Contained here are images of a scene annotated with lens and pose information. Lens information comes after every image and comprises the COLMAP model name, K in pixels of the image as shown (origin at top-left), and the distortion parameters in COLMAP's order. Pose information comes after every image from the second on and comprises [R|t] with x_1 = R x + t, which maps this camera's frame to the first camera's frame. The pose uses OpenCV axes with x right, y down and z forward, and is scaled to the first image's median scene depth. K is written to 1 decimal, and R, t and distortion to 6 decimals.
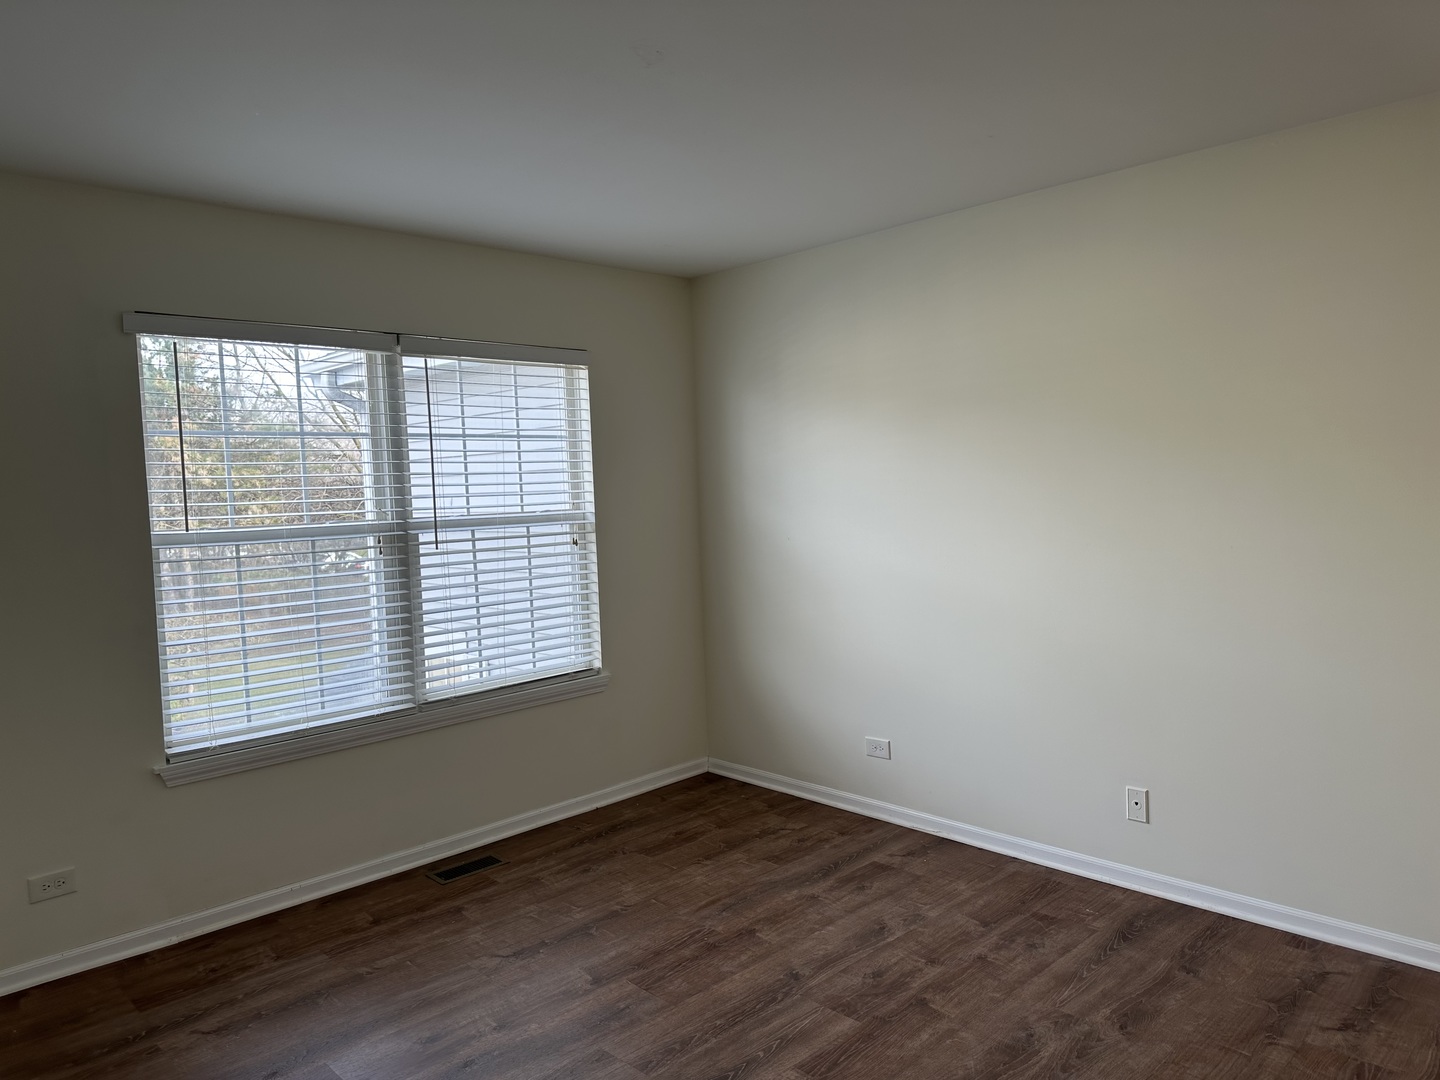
lens RADIAL K [[993.9, 0, 720.0], [0, 993.9, 540.0], [0, 0, 1]] dist [0.004552, 0.000790]
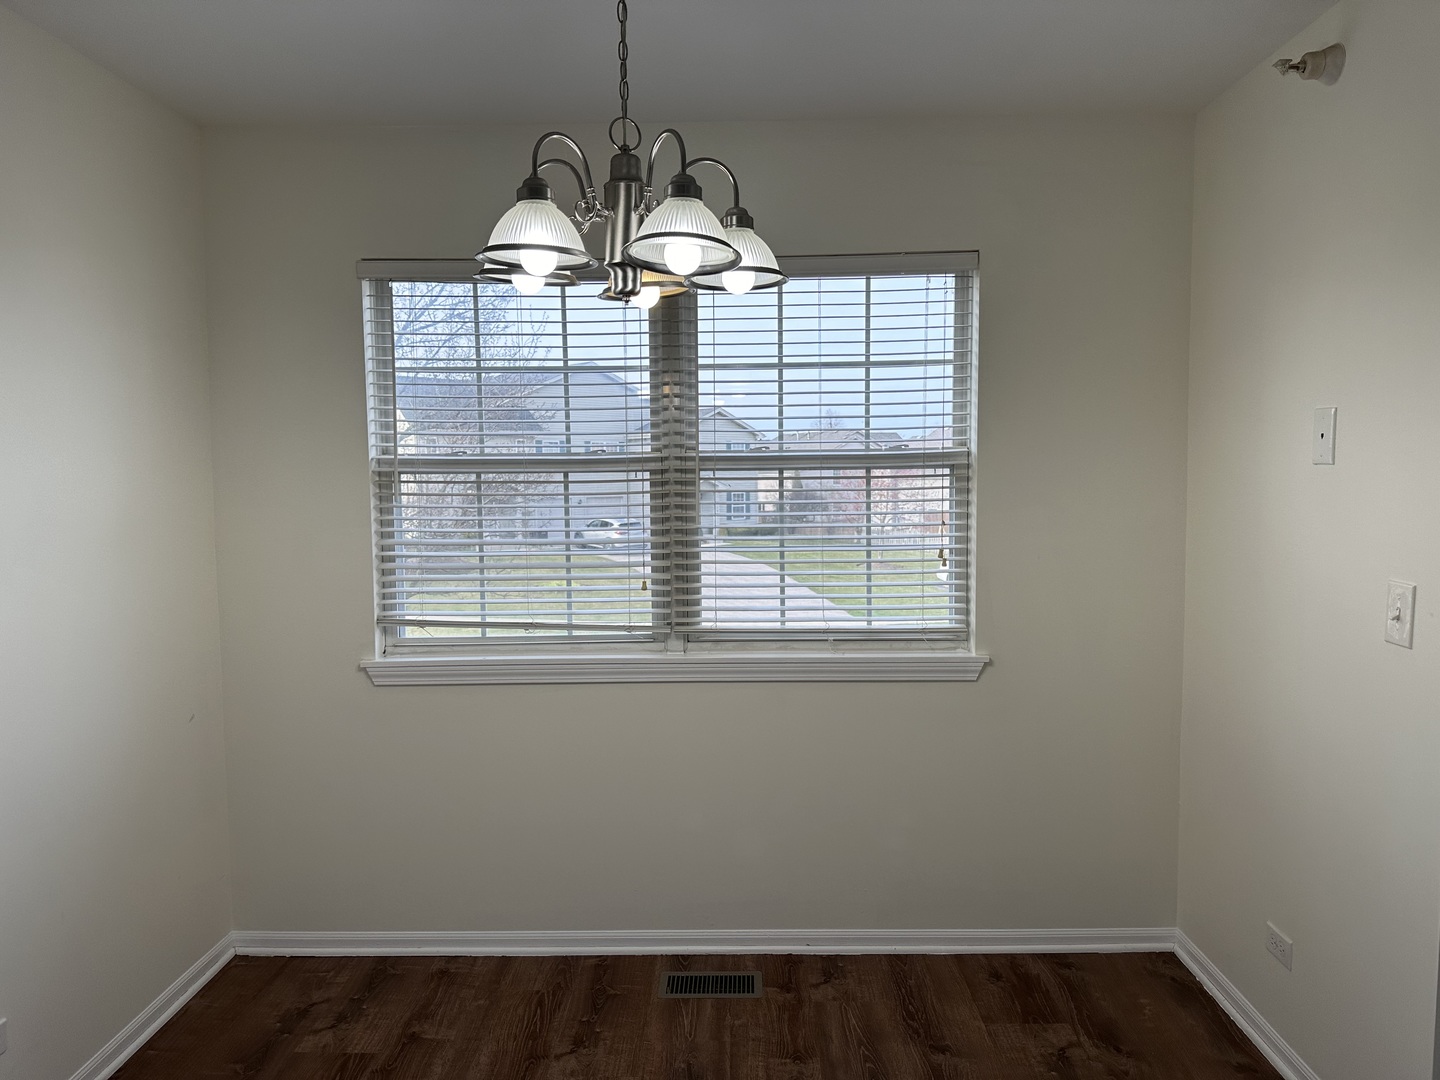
lens RADIAL K [[993.9, 0, 720.0], [0, 993.9, 540.0], [0, 0, 1]] dist [0.004552, 0.000790]
pose [[0.754424, 0.077920, -0.651746, 0.277503], [-0.030937, 0.996046, 0.083272, -0.017336], [0.655658, -0.042659, 0.753852, 0.248230]]
